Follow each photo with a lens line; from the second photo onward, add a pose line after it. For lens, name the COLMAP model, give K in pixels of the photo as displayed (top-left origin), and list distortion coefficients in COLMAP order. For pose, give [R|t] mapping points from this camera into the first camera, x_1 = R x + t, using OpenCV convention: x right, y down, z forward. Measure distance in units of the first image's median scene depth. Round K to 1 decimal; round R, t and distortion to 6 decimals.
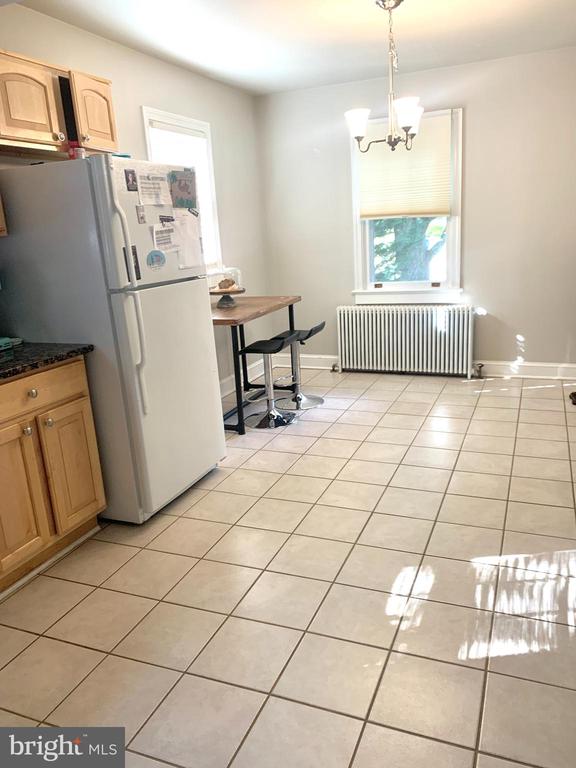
lens RADIAL K [[590.6, 0, 288.0], [0, 590.6, 384.0], [0, 0, 1]] dist [0.085952, -0.160026]
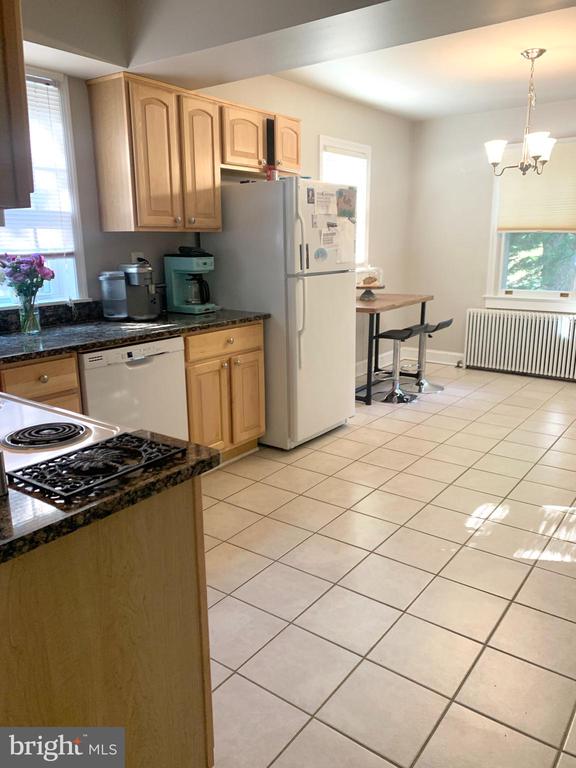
lens RADIAL K [[566.1, 0, 282.4], [0, 566.1, 383.9], [0, 0, 1]] dist [0.091116, -0.142748]
pose [[0.966907, 0.107556, -0.231348, 0.022158], [-0.107735, 0.994108, 0.011895, 0.070195], [0.231264, 0.013423, 0.972798, -0.251796]]
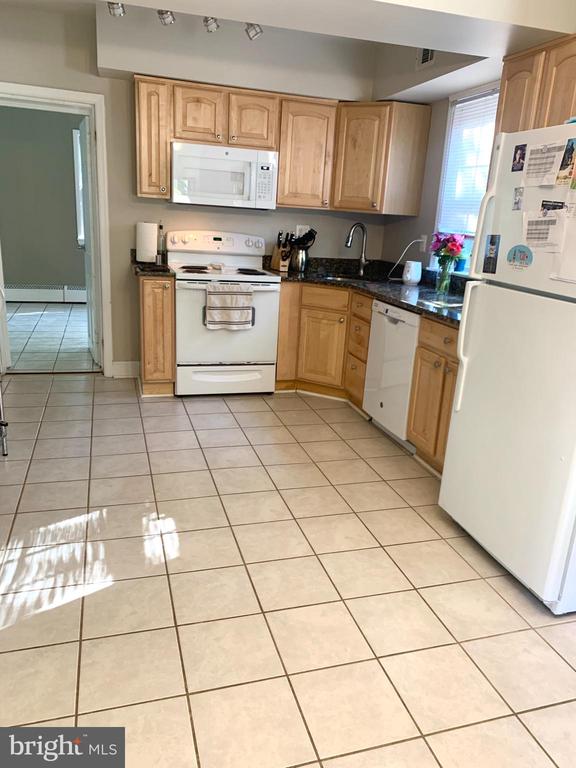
lens RADIAL K [[585.7, 0, 307.8], [0, 585.7, 383.8], [0, 0, 1]] dist [0.033164, 0.000393]
pose [[-0.754835, 0.194384, -0.626450, 0.477822], [-0.184893, 0.853290, 0.487556, -0.367077], [0.629316, 0.483851, -0.608153, 1.284205]]
